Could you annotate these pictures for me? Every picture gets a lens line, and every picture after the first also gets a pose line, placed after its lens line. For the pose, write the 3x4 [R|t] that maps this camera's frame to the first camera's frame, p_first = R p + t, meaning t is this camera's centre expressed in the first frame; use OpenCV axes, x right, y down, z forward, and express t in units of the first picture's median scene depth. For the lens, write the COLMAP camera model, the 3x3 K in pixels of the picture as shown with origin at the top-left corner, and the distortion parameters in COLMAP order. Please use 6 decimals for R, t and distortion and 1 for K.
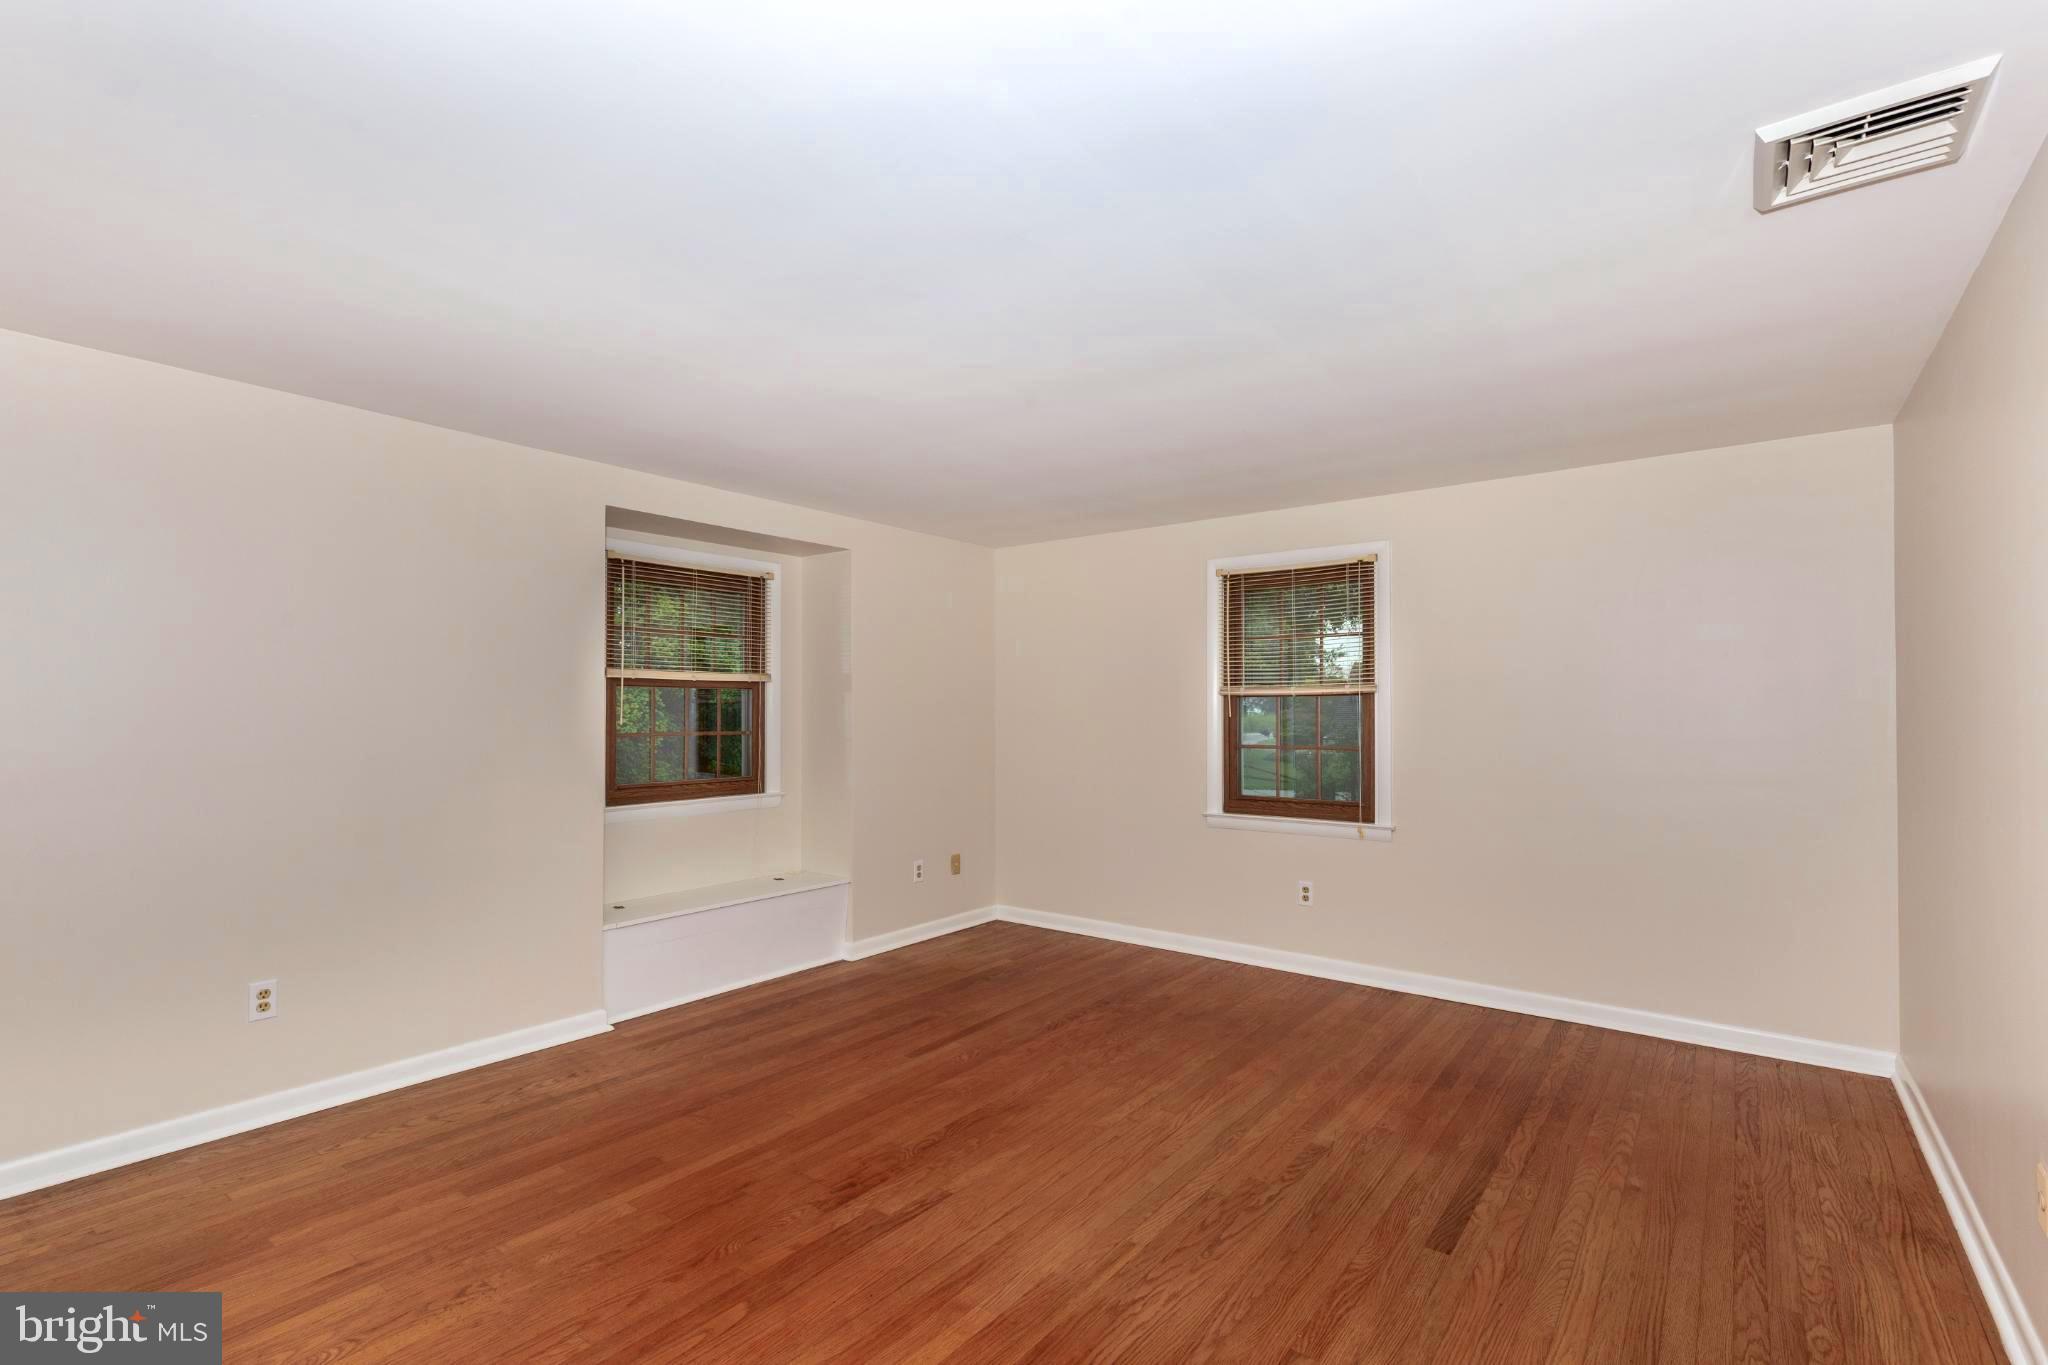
lens RADIAL K [[930.6, 0, 1024.3], [0, 930.6, 696.1], [0, 0, 1]] dist [0.008572, -0.000672]
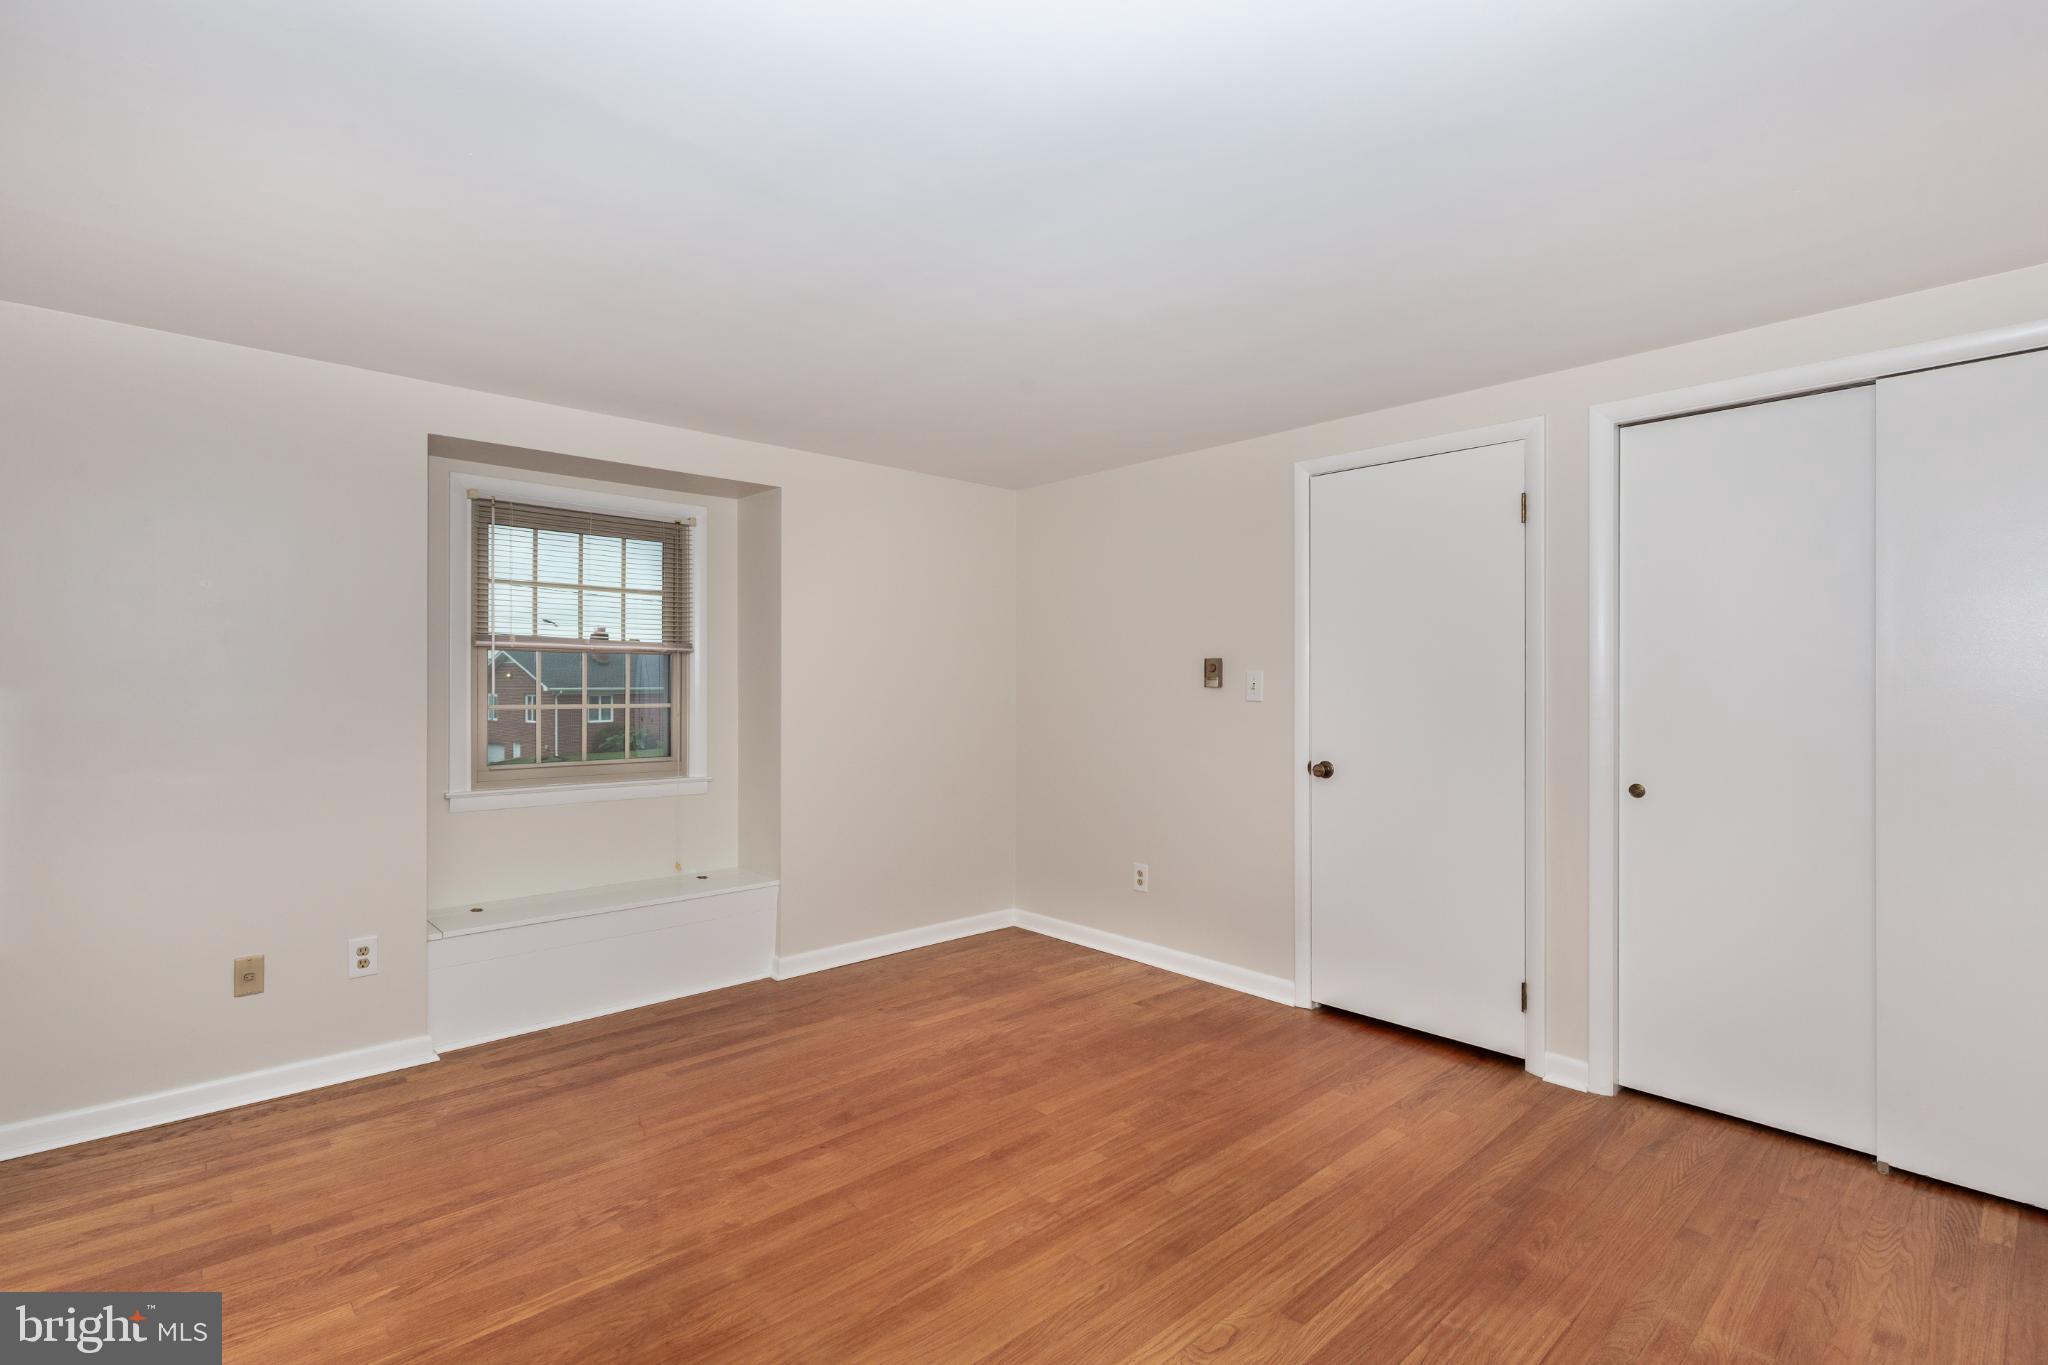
lens RADIAL K [[930.6, 0, 1020.8], [0, 930.6, 684.7], [0, 0, 1]] dist [0.008572, -0.000672]
pose [[0.982902, 0.003368, -0.184096, 0.227007], [0.000329, 0.999799, 0.020046, 0.002945], [0.184127, -0.019764, 0.982704, 0.276414]]
